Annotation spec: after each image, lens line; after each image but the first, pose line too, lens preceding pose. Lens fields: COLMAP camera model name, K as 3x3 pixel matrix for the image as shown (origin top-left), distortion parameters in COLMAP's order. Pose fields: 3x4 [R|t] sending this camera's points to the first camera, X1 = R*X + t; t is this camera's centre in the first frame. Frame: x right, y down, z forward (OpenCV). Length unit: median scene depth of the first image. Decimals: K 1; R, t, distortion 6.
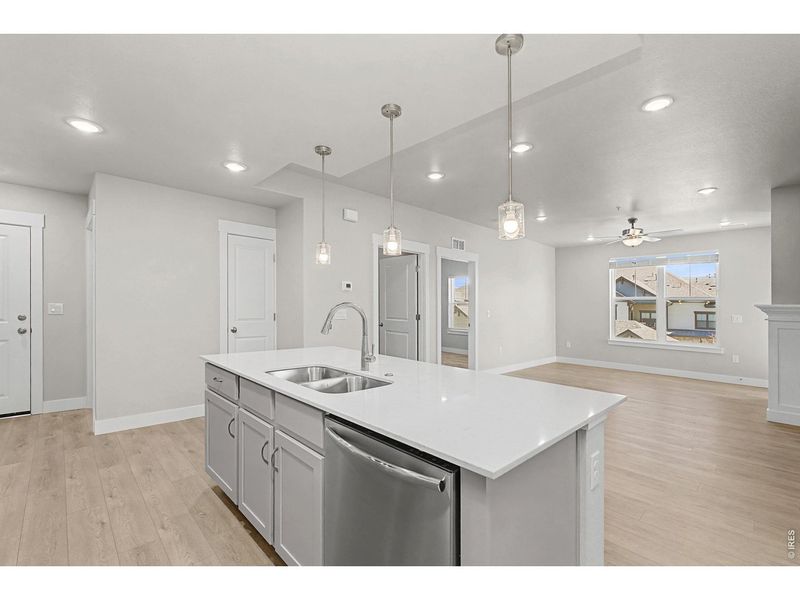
lens RADIAL K [[362.4, 0, 398.4], [0, 362.4, 301.0], [0, 0, 1]] dist [-0.003718, -0.000012]
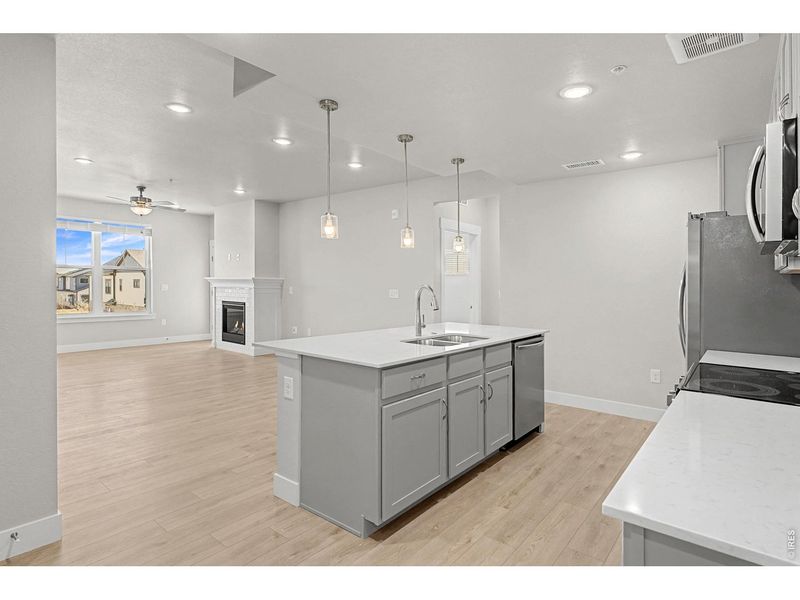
lens RADIAL K [[423.3, 0, 407.3], [0, 423.3, 286.6], [0, 0, 1]] dist [-0.002450, -0.001047]
pose [[-0.145319, -0.026363, 0.989034, -0.529075], [-0.029239, 0.999323, 0.022341, -0.007288], [-0.988953, -0.025672, -0.145991, 0.423513]]
